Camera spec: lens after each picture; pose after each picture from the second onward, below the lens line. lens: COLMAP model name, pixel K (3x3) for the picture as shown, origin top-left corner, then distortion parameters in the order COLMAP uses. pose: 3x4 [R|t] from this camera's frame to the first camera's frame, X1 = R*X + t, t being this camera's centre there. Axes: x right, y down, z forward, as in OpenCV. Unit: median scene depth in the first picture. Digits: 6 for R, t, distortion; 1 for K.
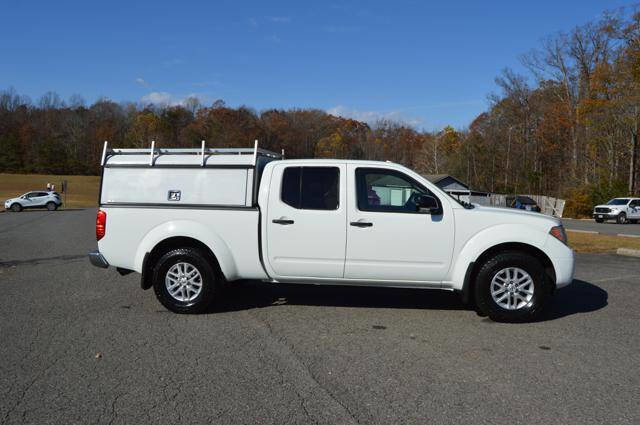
lens RADIAL K [[508.5, 0, 323.0], [0, 508.5, 208.2], [0, 0, 1]] dist [-0.090299, 0.031658]
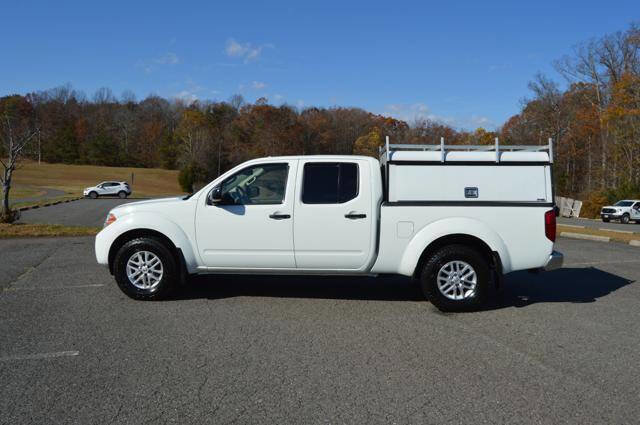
lens RADIAL K [[508.5, 0, 323.7], [0, 508.5, 203.7], [0, 0, 1]] dist [-0.090299, 0.031658]
pose [[0.997033, 0.026388, -0.072313, 0.003529], [-0.026519, 0.999648, -0.000853, 0.003418], [0.072265, 0.002768, 0.997382, -0.082801]]
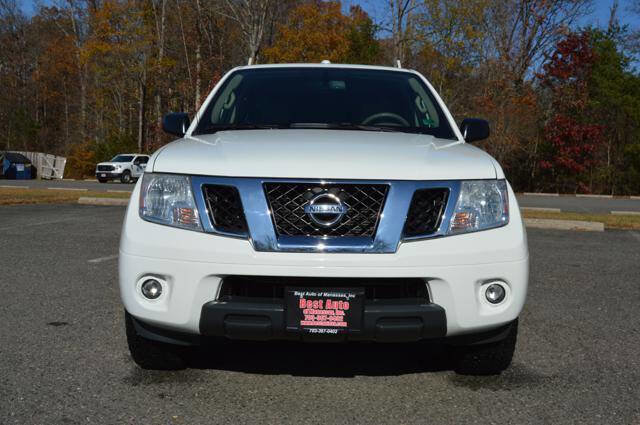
lens RADIAL K [[637.1, 0, 333.0], [0, 637.1, 206.6], [0, 0, 1]] dist [-0.063613, 0.000000]
pose [[0.675711, -0.050098, 0.735463, 0.007601], [0.010207, 0.998228, 0.058619, 0.005872], [-0.737096, -0.032102, 0.675025, -0.027484]]
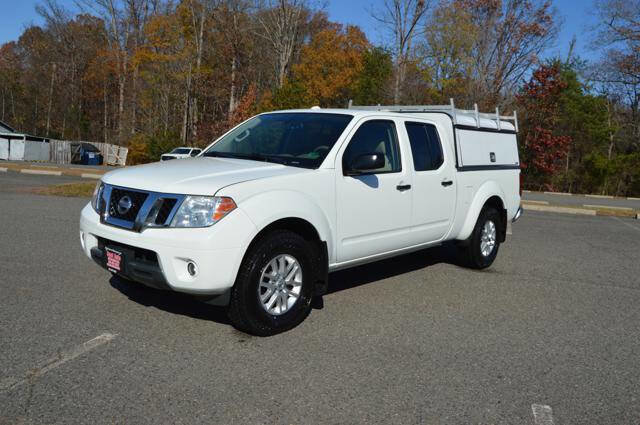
lens RADIAL K [[566.0, 0, 331.8], [0, 566.0, 205.5], [0, 0, 1]] dist [-0.084872, 0.036750]
pose [[0.646846, -0.043211, 0.761395, -0.082481], [-0.023270, 0.996810, 0.076340, 0.002393], [-0.762265, -0.067098, 0.643778, -0.037622]]
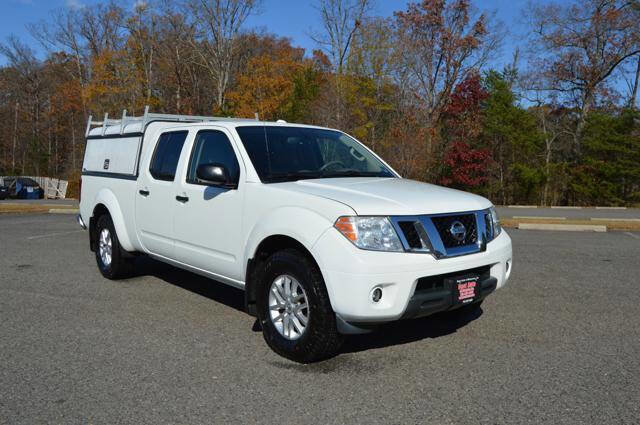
lens RADIAL K [[566.0, 0, 331.7], [0, 566.0, 206.6], [0, 0, 1]] dist [-0.084872, 0.036750]
pose [[0.660010, -0.041168, 0.750128, -0.009570], [0.023346, 0.999139, 0.034293, 0.006807], [-0.750894, -0.005121, 0.660403, -0.111369]]
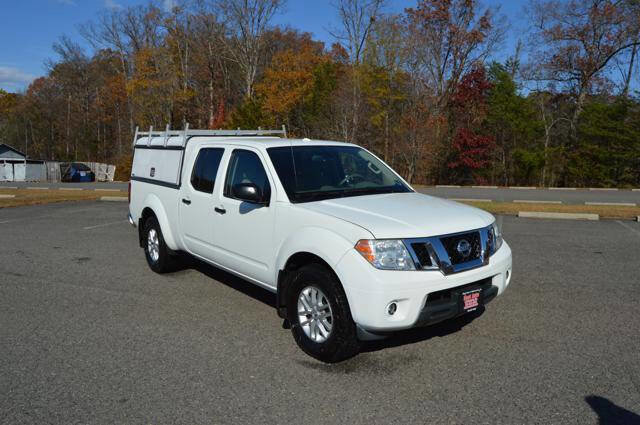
lens RADIAL K [[508.5, 0, 328.7], [0, 508.5, 208.5], [0, 0, 1]] dist [-0.090299, 0.031658]
pose [[0.689578, -0.078991, 0.719890, -0.010479], [0.028728, 0.996235, 0.081794, 0.001392], [-0.723641, -0.035723, 0.689252, -0.111869]]
